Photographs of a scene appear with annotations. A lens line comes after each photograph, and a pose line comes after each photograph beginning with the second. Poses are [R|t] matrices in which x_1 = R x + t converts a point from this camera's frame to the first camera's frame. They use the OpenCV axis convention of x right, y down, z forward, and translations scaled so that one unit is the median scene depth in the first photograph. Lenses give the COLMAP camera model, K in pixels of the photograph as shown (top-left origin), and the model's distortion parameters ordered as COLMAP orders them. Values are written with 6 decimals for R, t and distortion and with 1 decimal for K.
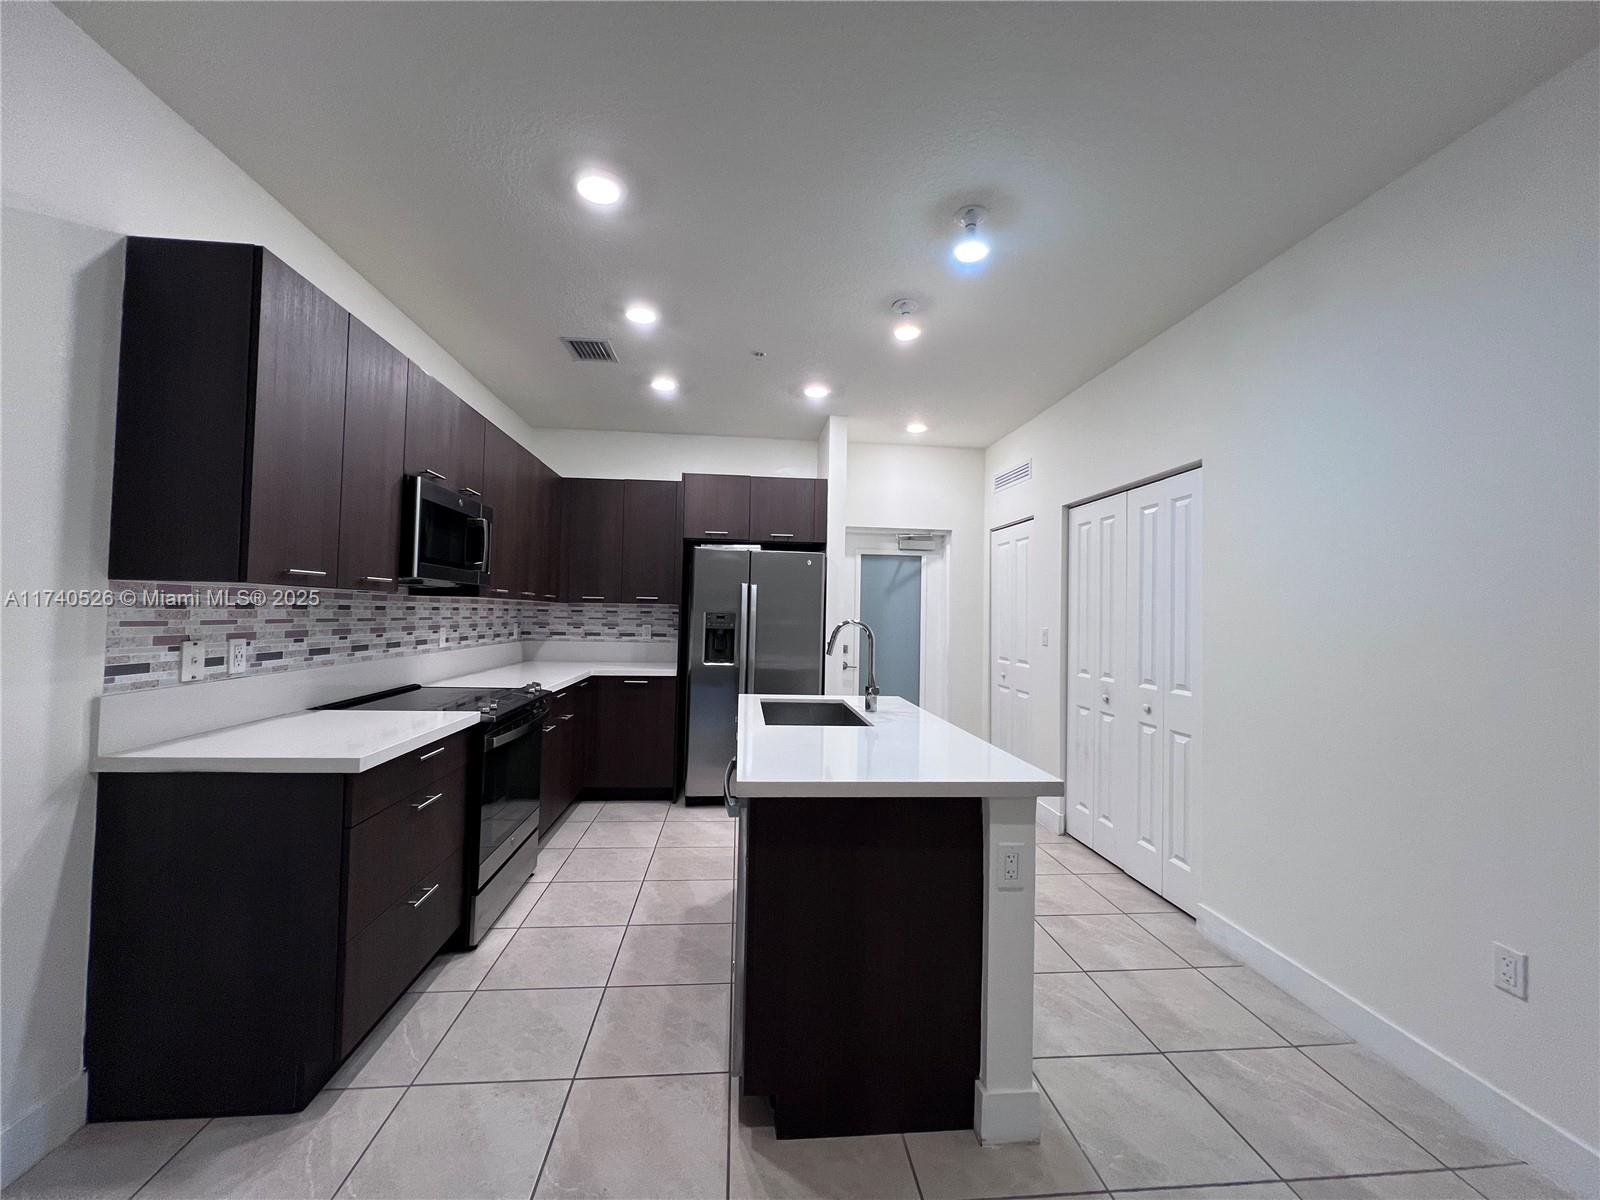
lens RADIAL K [[640.0, 0, 796.5], [0, 640.0, 595.6], [0, 0, 1]] dist [-0.000896, 0.000051]
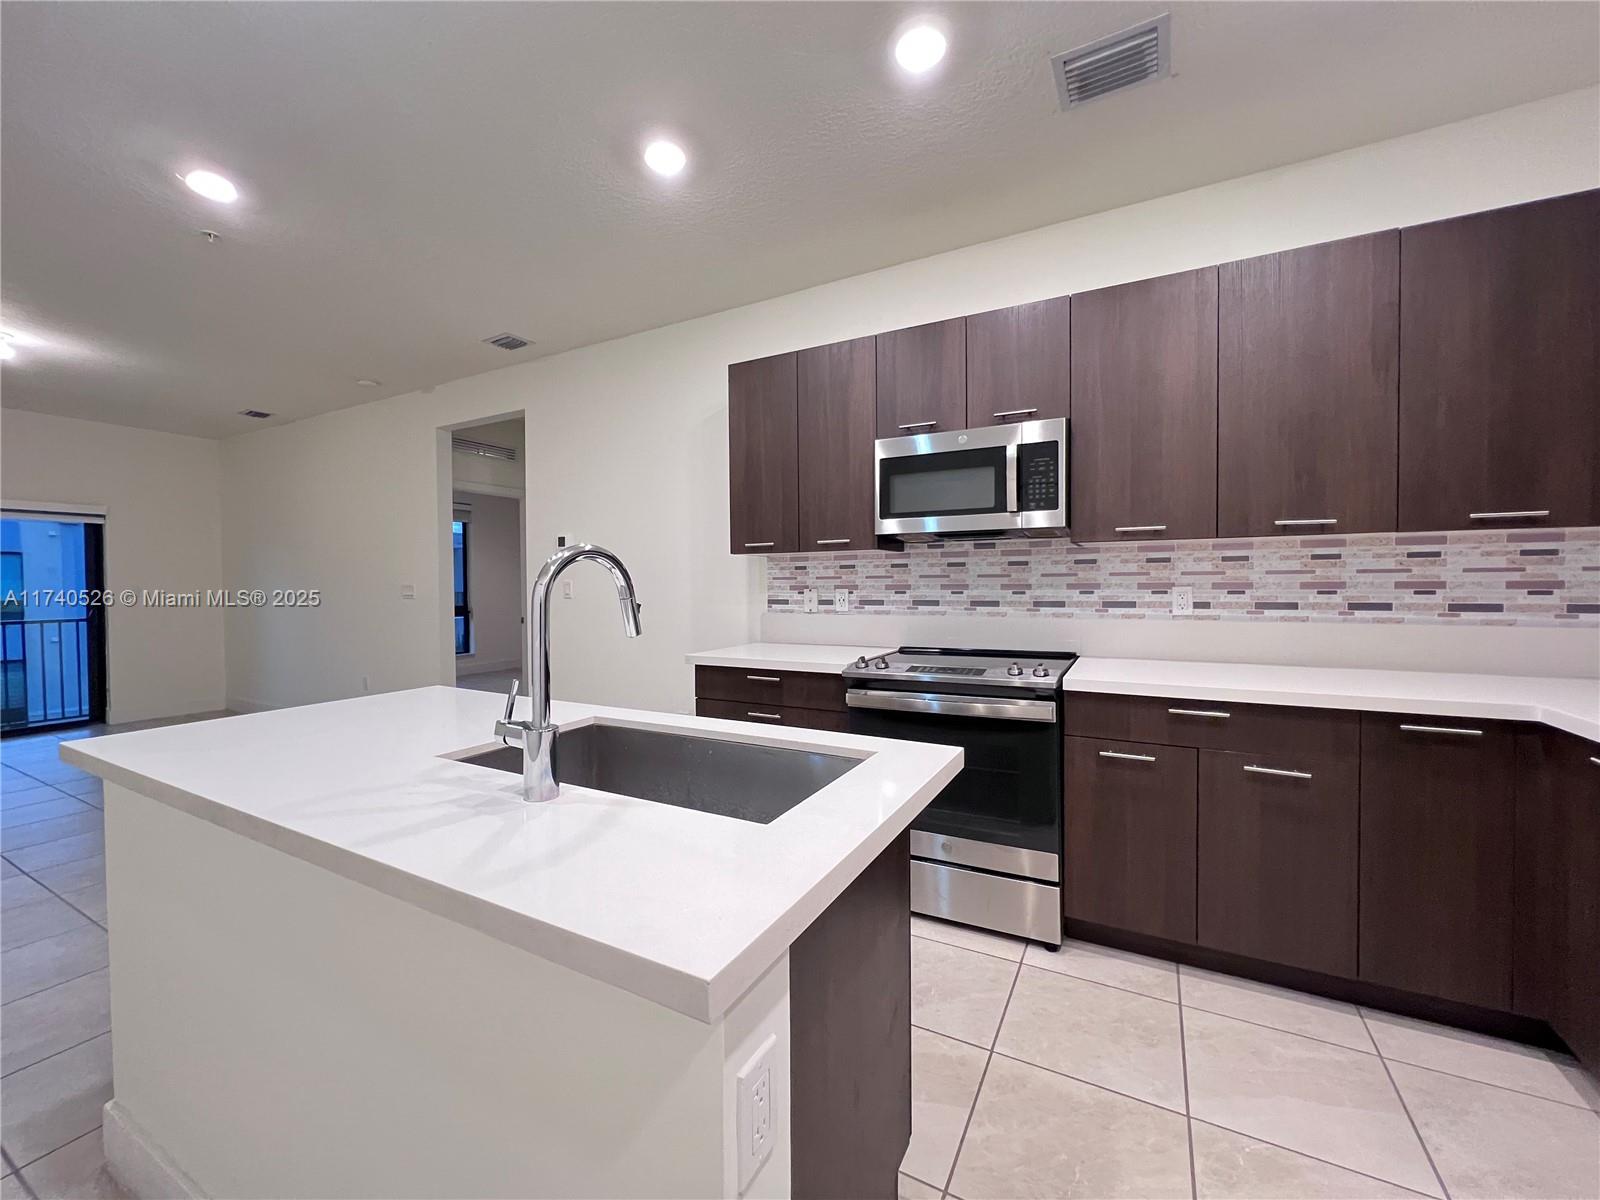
lens RADIAL K [[642.0, 0, 797.1], [0, 642.0, 593.7], [0, 0, 1]] dist [-0.002674, 0.000732]
pose [[-0.556993, -0.001217, -0.830517, 0.326498], [0.021169, 0.999653, -0.015662, 0.073660], [0.830248, -0.026304, -0.556774, 1.283883]]
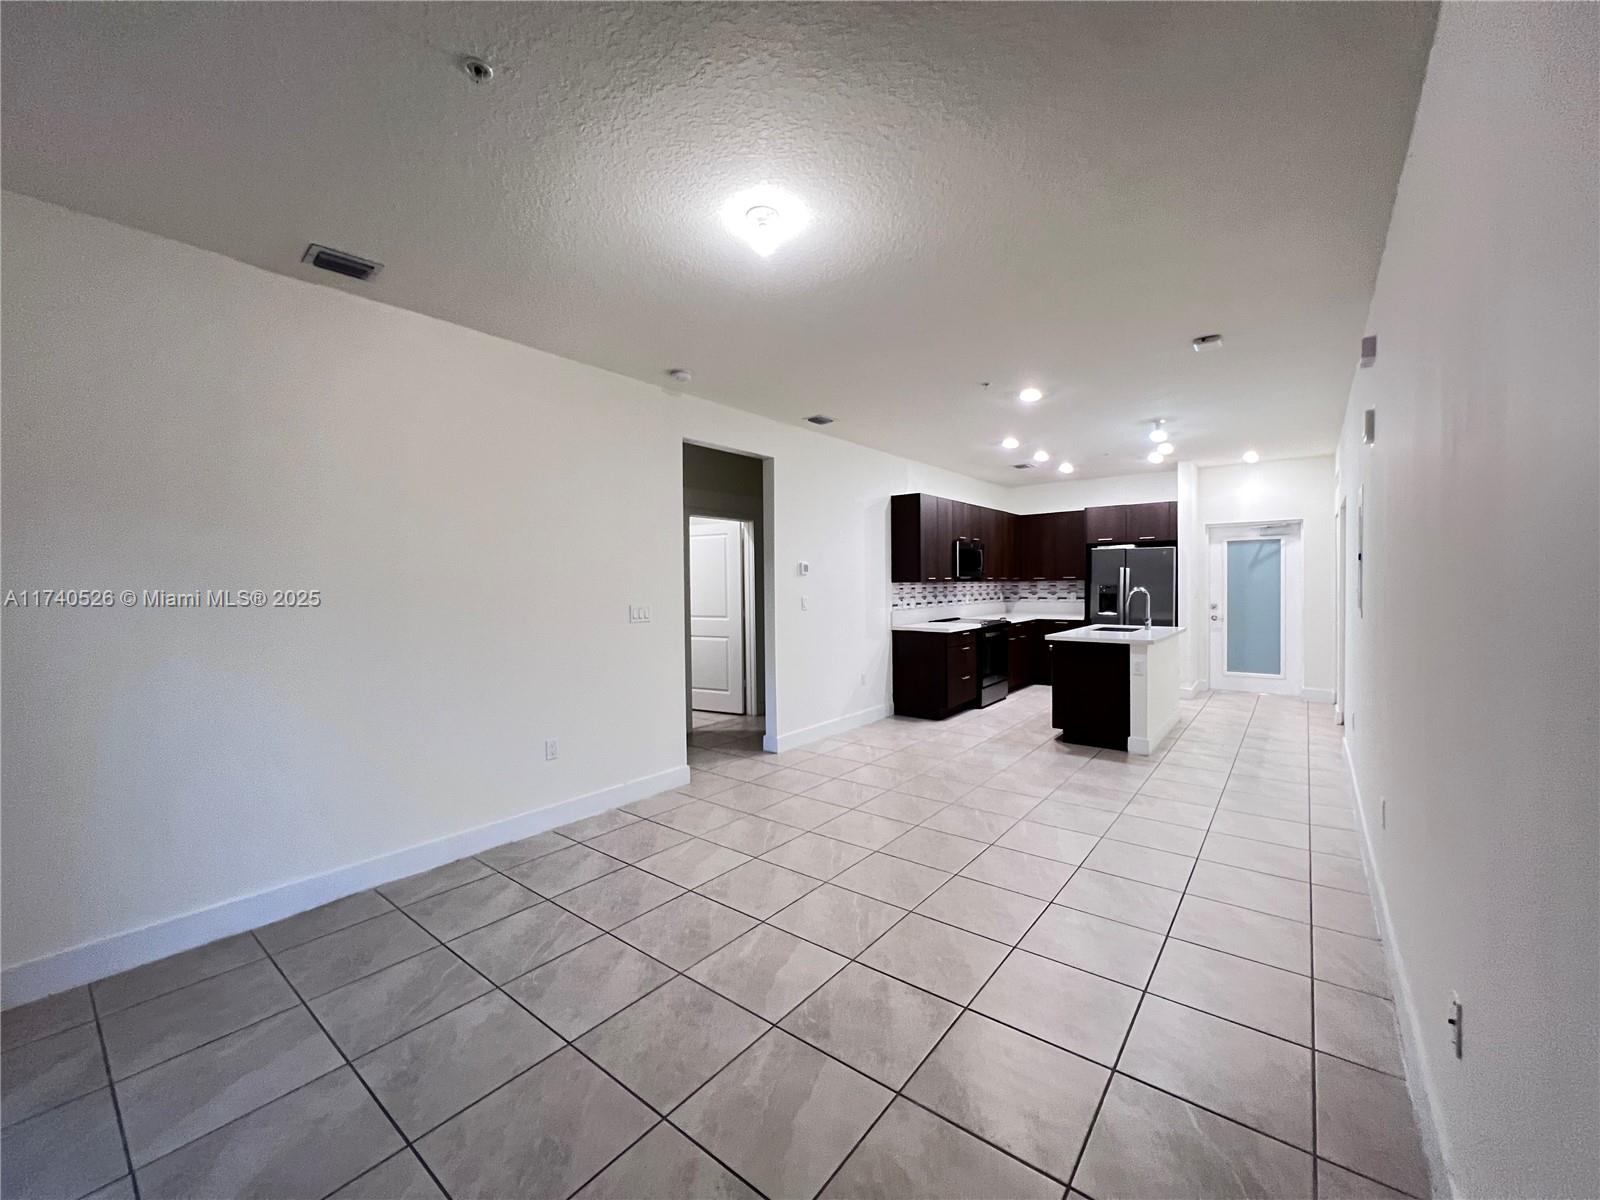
lens RADIAL K [[640.0, 0, 796.5], [0, 640.0, 595.6], [0, 0, 1]] dist [-0.000896, 0.000051]
pose [[0.722362, -0.013962, -0.691375, 0.737999], [0.045494, 0.998590, 0.027367, -0.048177], [0.690017, -0.051223, 0.721978, -1.347911]]
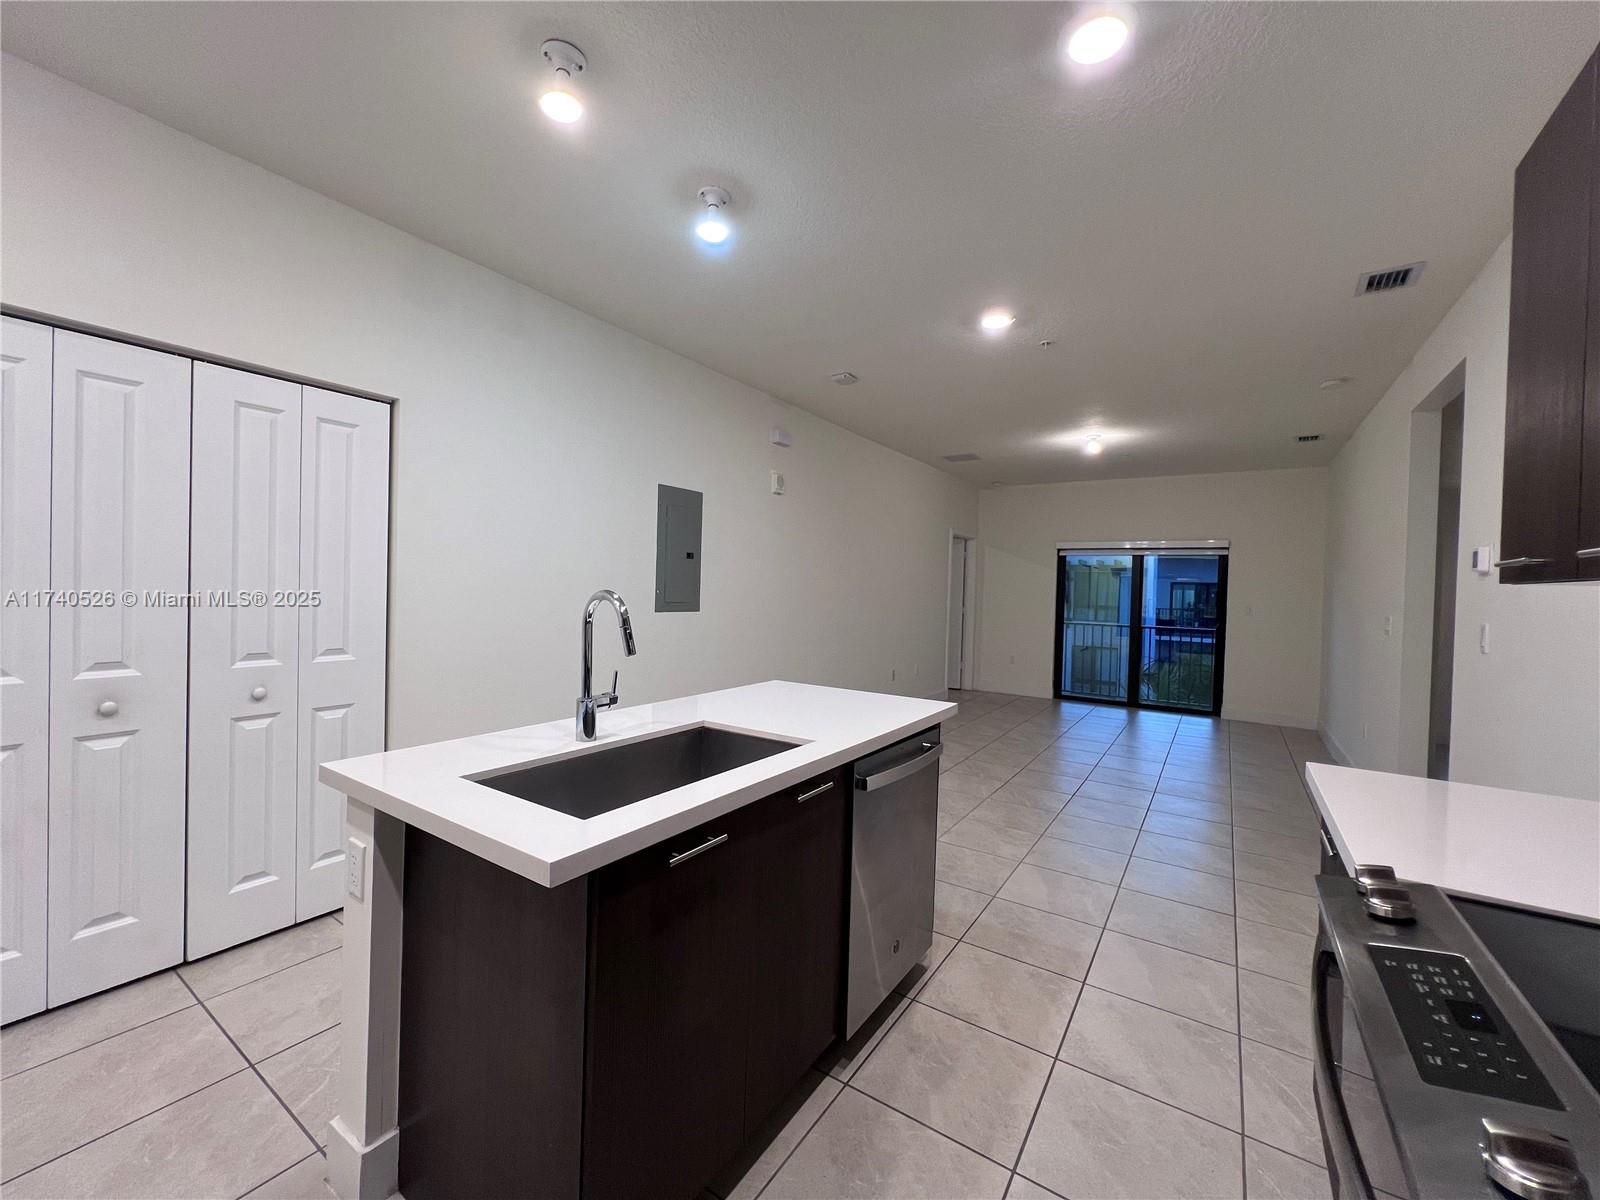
lens RADIAL K [[642.0, 0, 797.1], [0, 642.0, 593.7], [0, 0, 1]] dist [-0.002674, 0.000732]
pose [[-0.775857, -0.049419, 0.628970, -0.399485], [-0.063099, 0.998007, 0.000580, 0.029068], [-0.627745, -0.039237, -0.777429, 1.311605]]
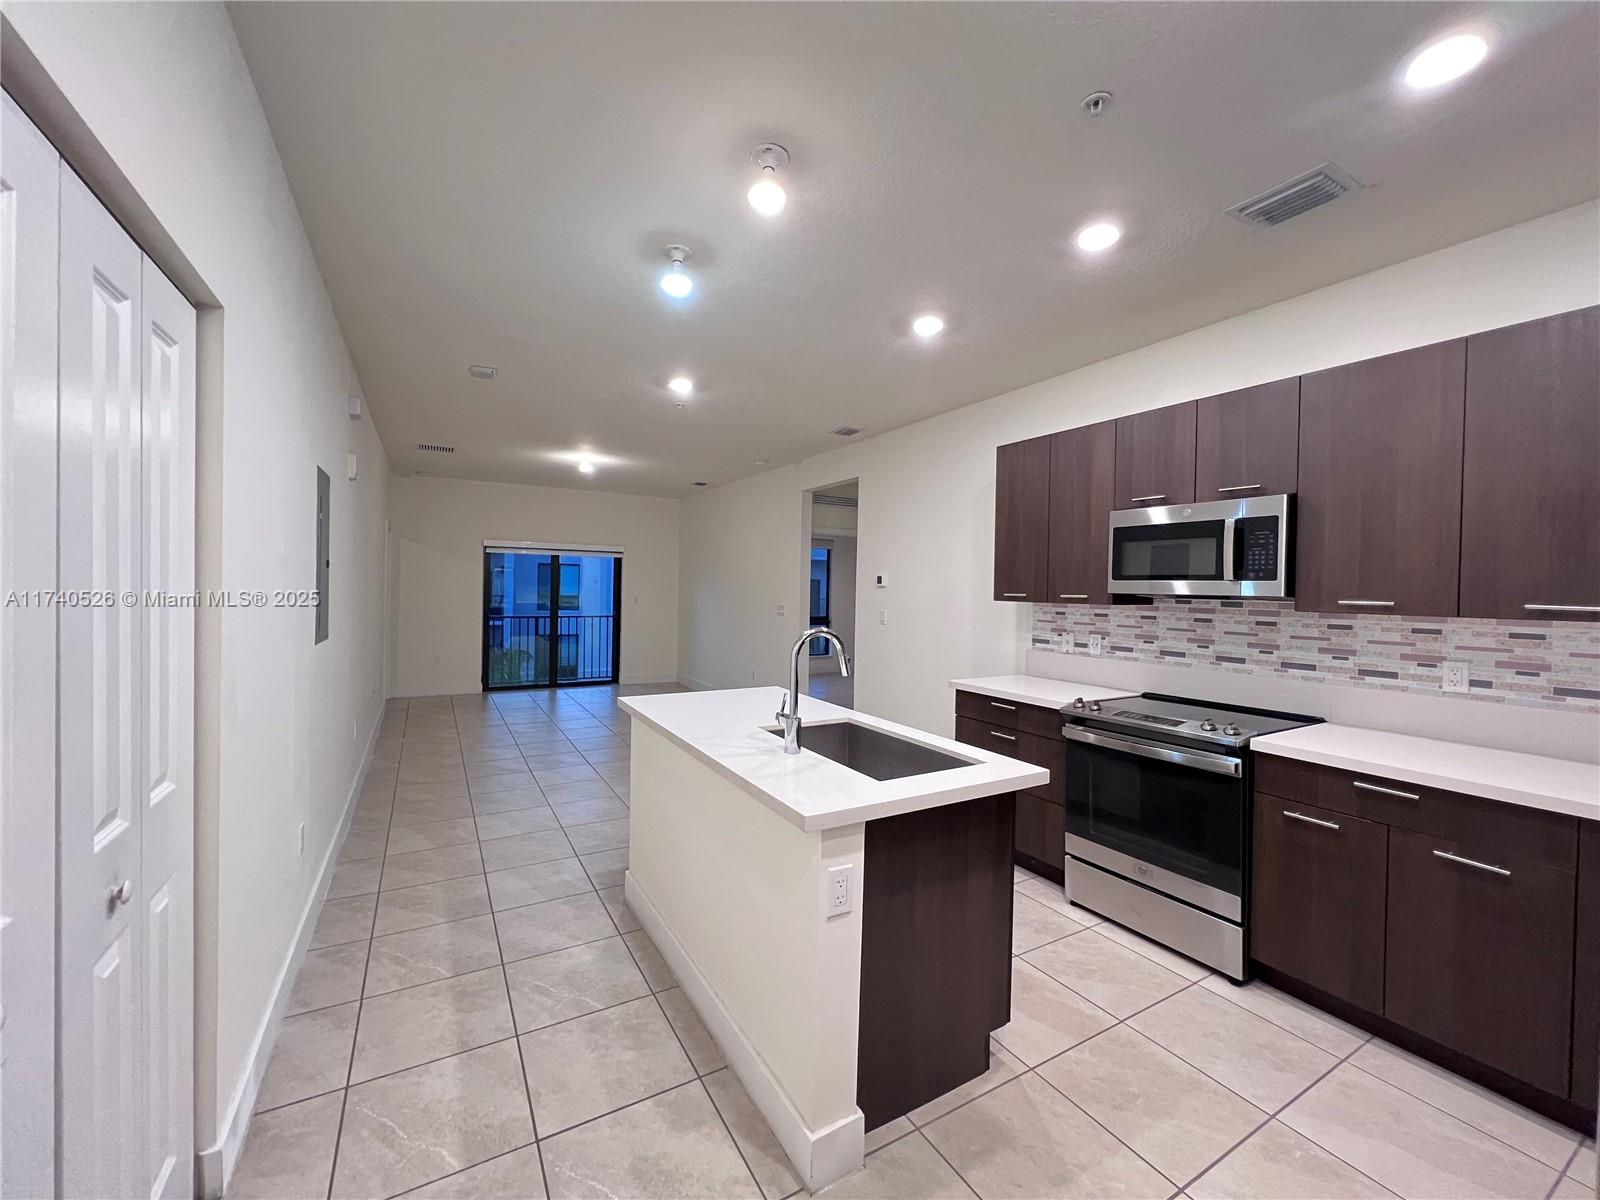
lens RADIAL K [[642.0, 0, 797.1], [0, 642.0, 593.7], [0, 0, 1]] dist [-0.002674, 0.000732]
pose [[-0.907369, -0.035042, -0.418872, 0.412055], [-0.026013, 0.999290, -0.027249, 0.019426], [0.419530, -0.013829, -0.907636, 1.619709]]
